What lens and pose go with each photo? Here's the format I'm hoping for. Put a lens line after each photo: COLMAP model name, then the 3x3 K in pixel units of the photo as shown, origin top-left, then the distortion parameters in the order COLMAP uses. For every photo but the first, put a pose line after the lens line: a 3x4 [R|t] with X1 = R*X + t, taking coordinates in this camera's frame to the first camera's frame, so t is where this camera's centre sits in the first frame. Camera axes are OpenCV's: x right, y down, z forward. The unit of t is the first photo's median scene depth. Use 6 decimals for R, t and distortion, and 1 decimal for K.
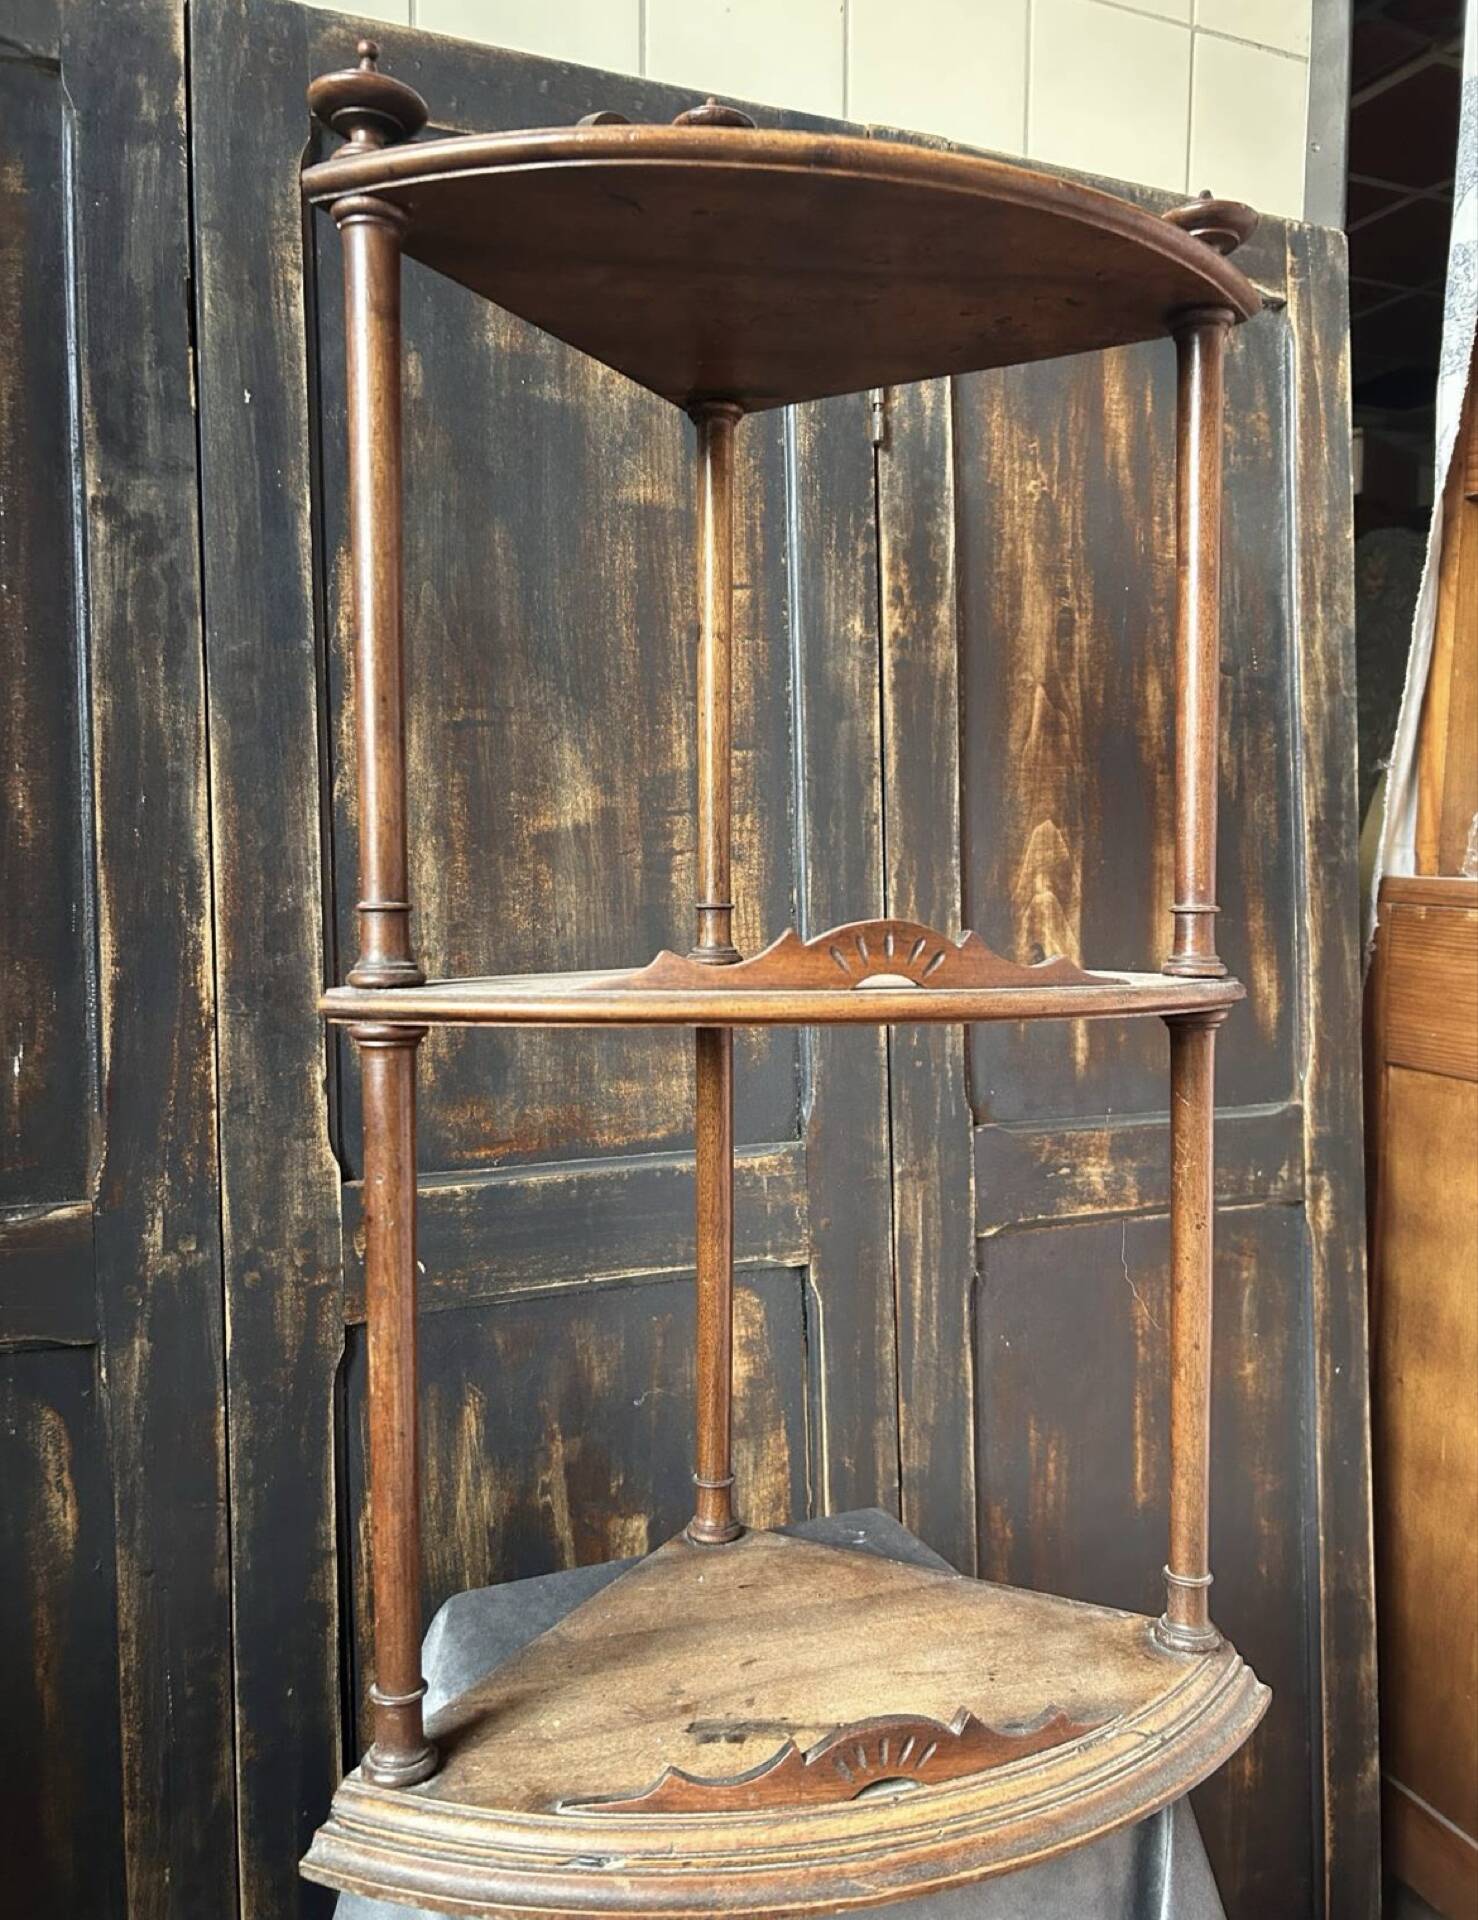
lens RADIAL K [[1528.9, 0, 761.9], [0, 1528.9, 955.9], [0, 0, 1]] dist [0.040704, -0.067410]
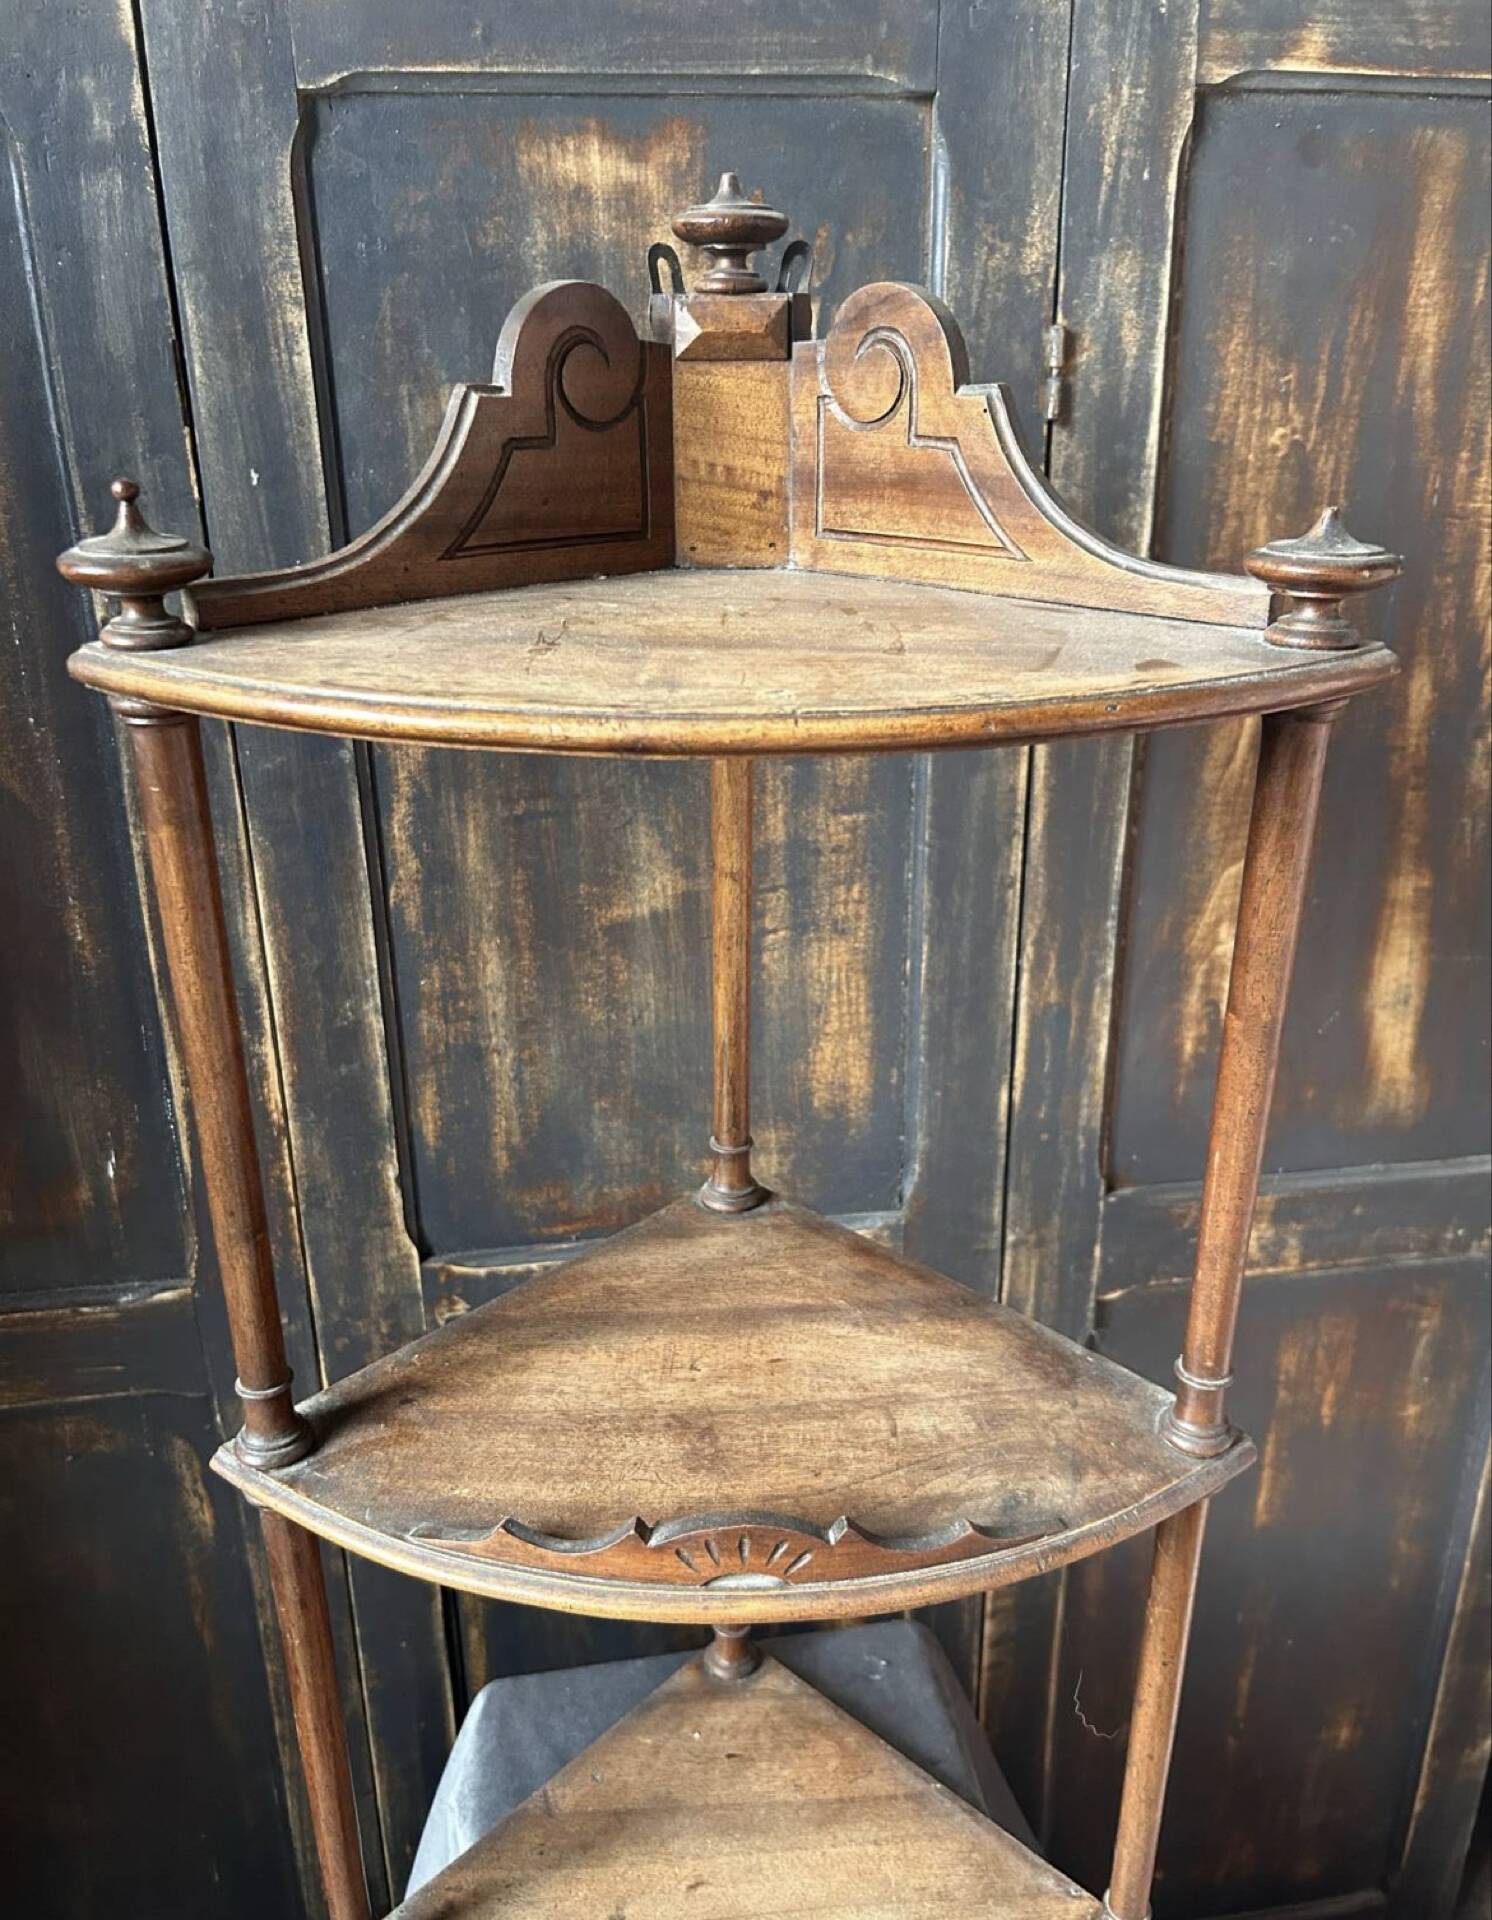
lens RADIAL K [[1548.5, 0, 744.3], [0, 1548.5, 963.7], [0, 0, 1]] dist [0.032066, -0.056804]
pose [[0.962444, 0.107699, -0.249205, 0.177223], [-0.008481, 0.929424, 0.368917, -0.430473], [0.271349, -0.352948, 0.895431, 0.191390]]
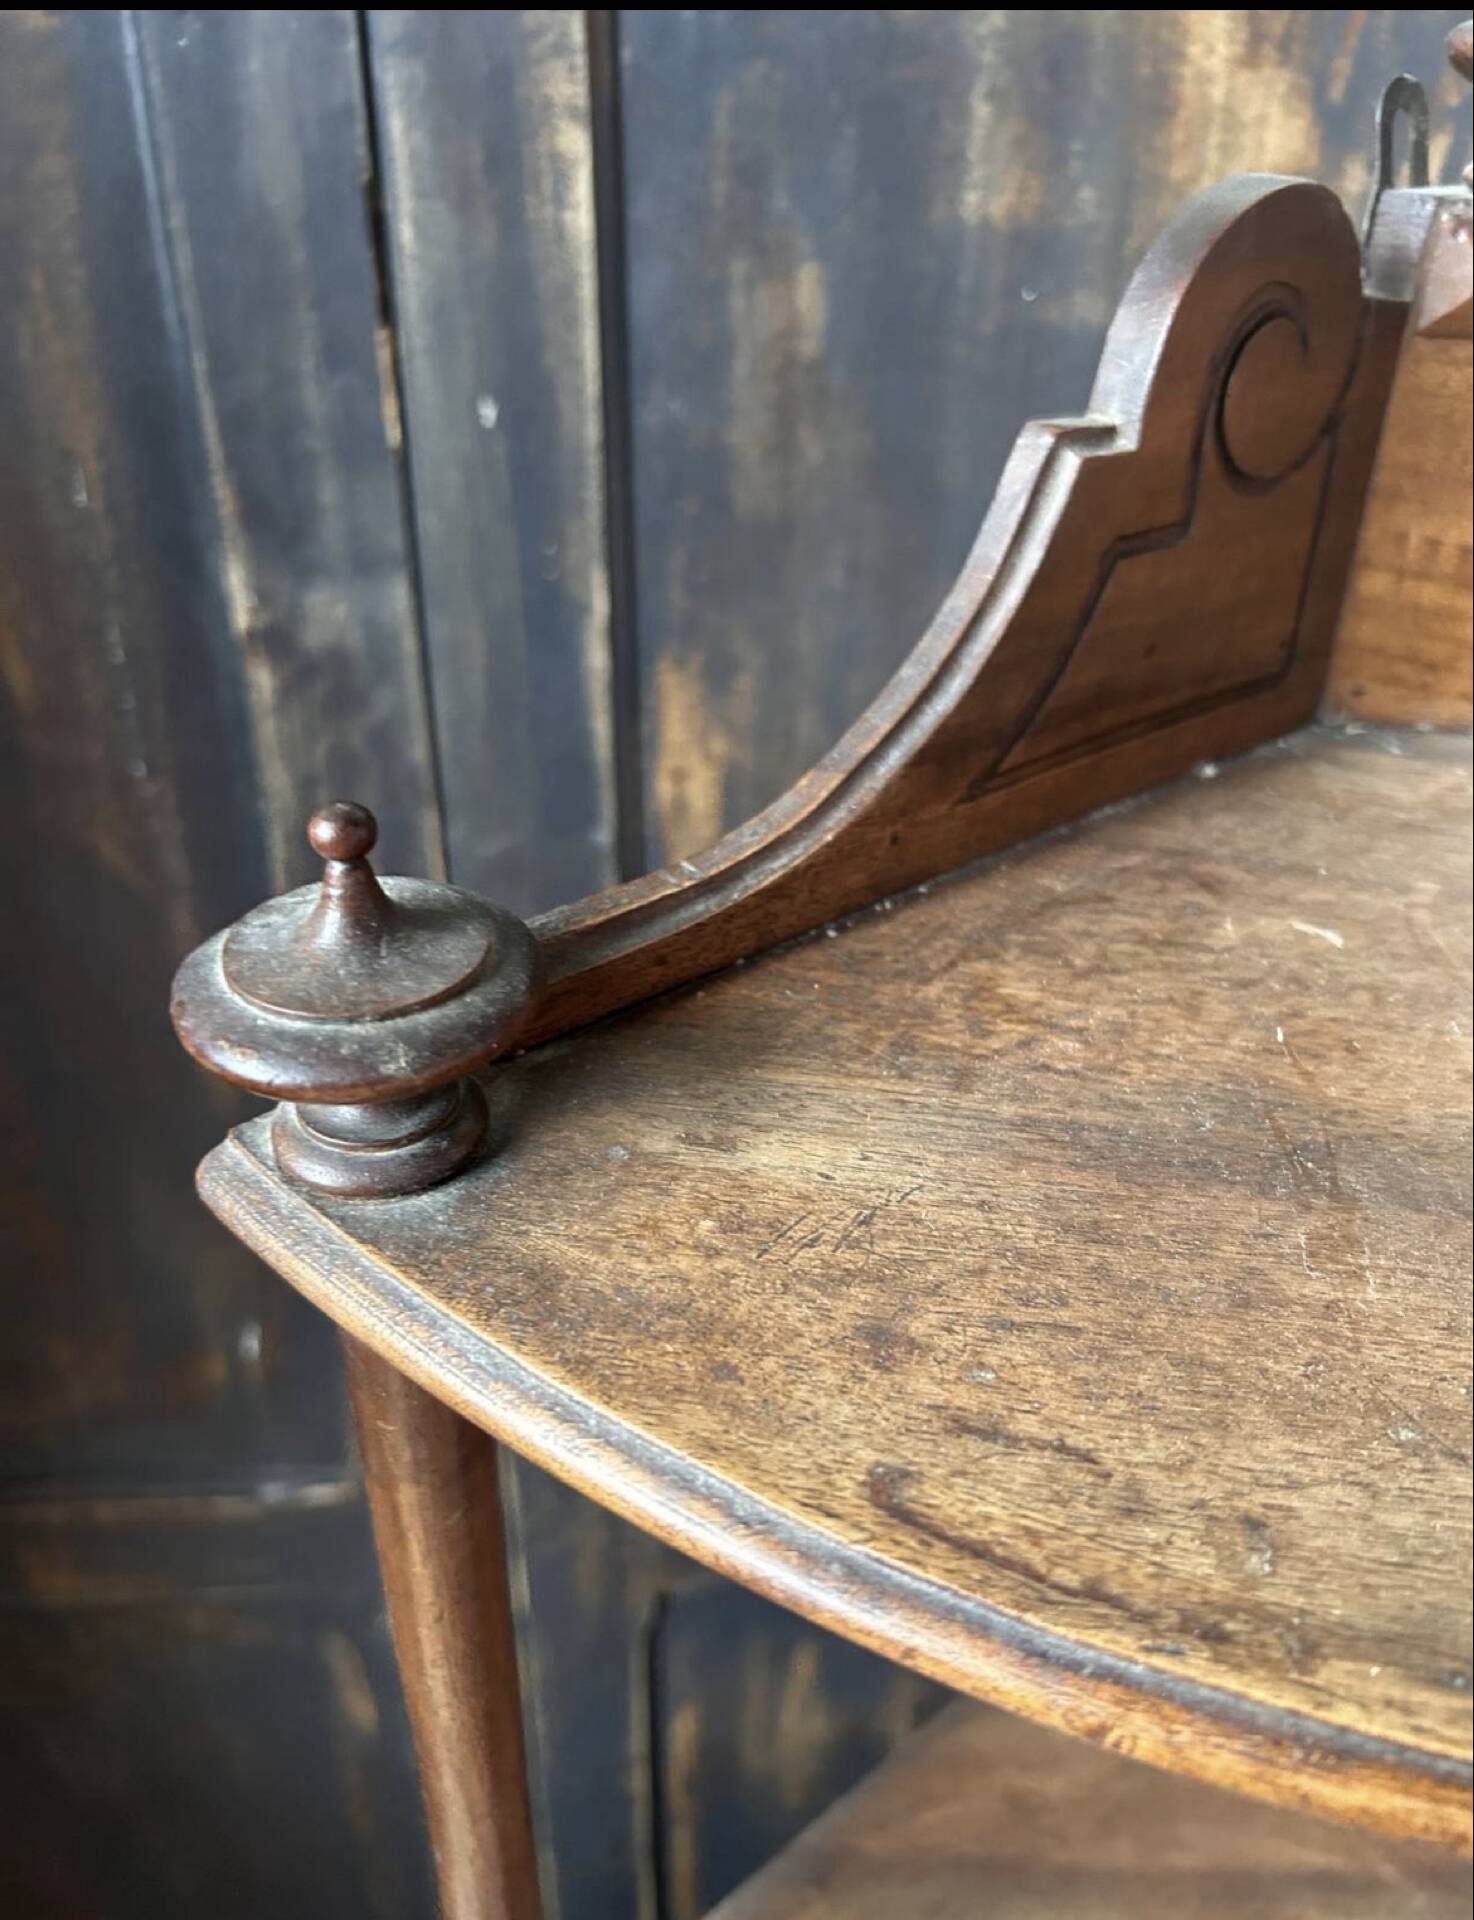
lens RADIAL K [[1528.9, 0, 739.3], [0, 1528.9, 967.3], [0, 0, 1]] dist [0.040704, -0.067410]
pose [[0.933812, 0.210946, -0.288960, -0.059024], [-0.032446, 0.854286, 0.518789, -0.474188], [0.356291, -0.475076, 0.804587, 0.506350]]
